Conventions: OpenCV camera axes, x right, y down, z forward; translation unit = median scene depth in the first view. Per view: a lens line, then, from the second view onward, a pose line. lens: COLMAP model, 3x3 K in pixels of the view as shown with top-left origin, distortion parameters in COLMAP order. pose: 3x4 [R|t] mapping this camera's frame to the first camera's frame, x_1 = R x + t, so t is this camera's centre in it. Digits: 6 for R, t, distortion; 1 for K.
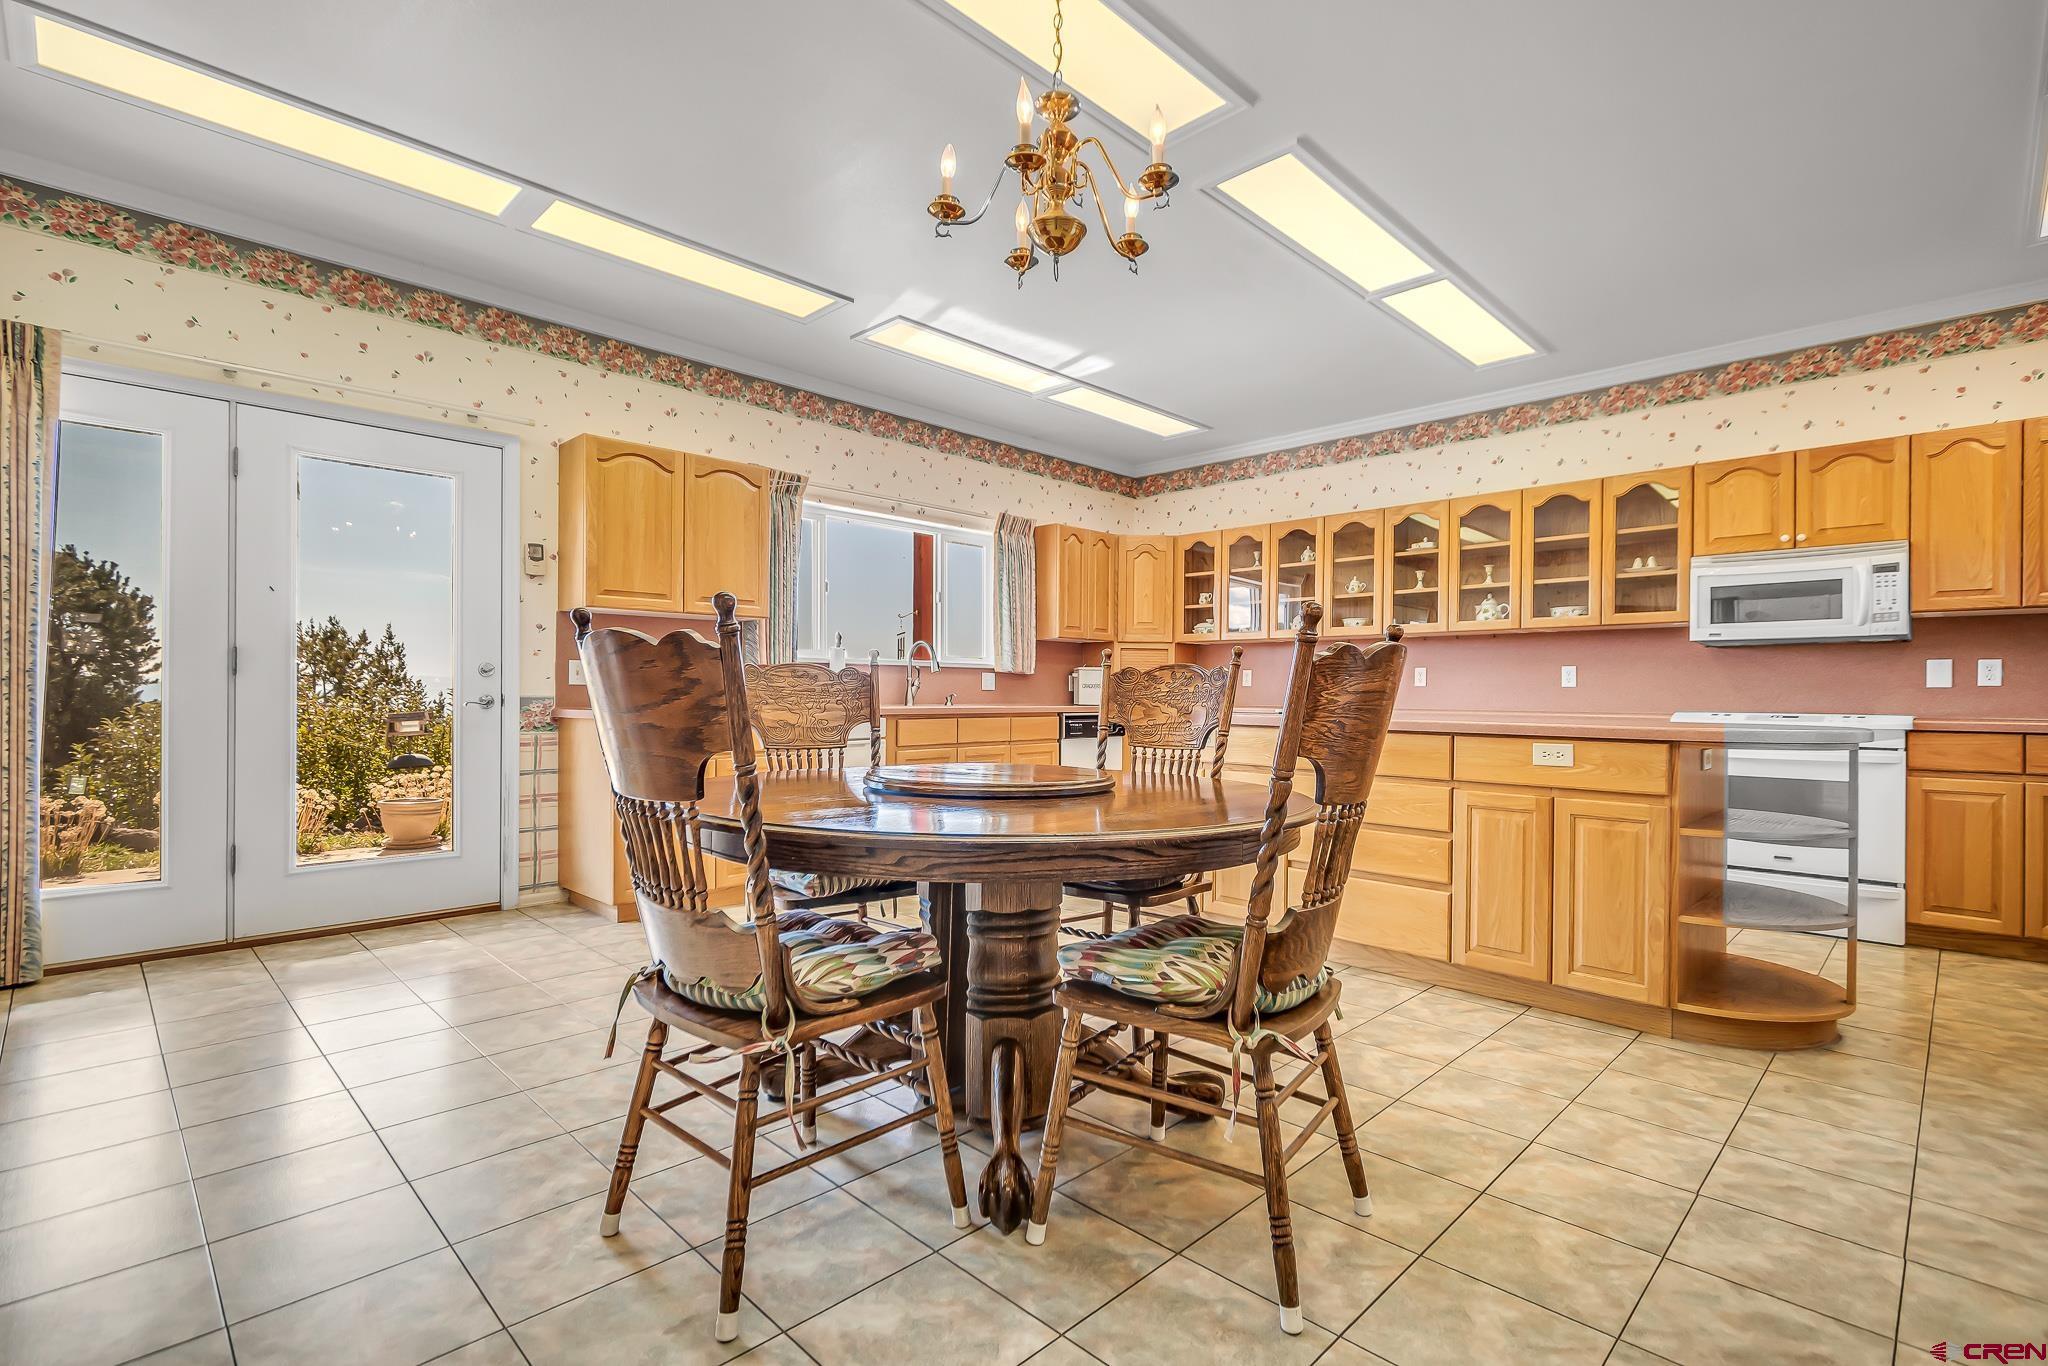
lens RADIAL K [[925.3, 0, 1025.2], [0, 925.3, 704.7], [0, 0, 1]] dist [-0.001855, -0.000058]
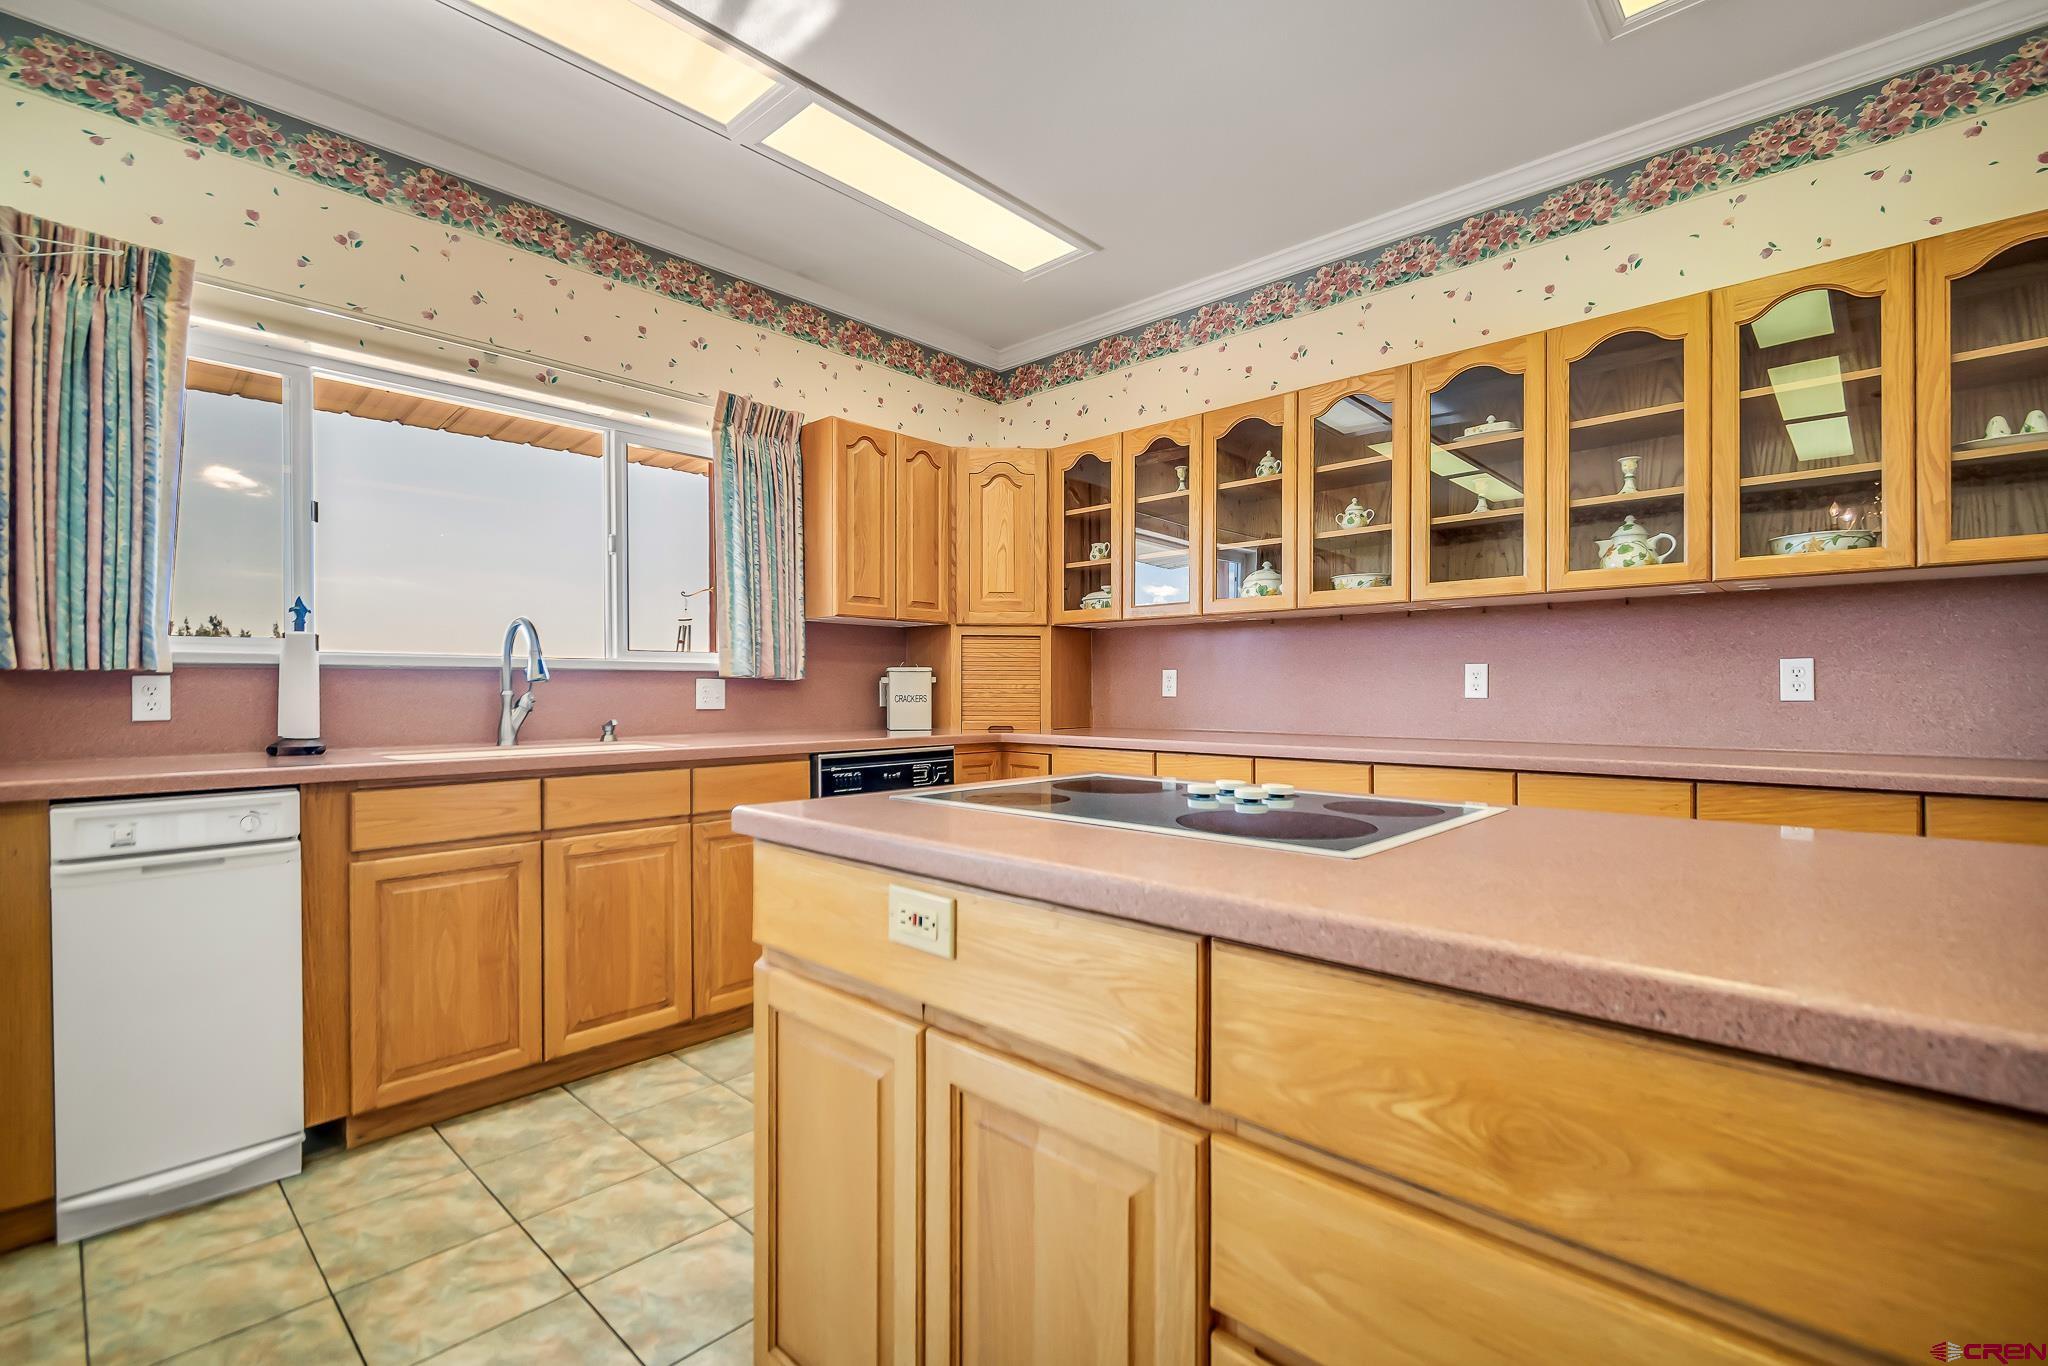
lens RADIAL K [[925.3, 0, 1014.1], [0, 925.3, 689.9], [0, 0, 1]] dist [-0.001855, -0.000058]
pose [[0.999621, -0.006934, 0.026635, 0.130289], [0.007375, 0.999837, -0.016507, -0.016566], [-0.026516, 0.016697, 0.999509, 0.428345]]
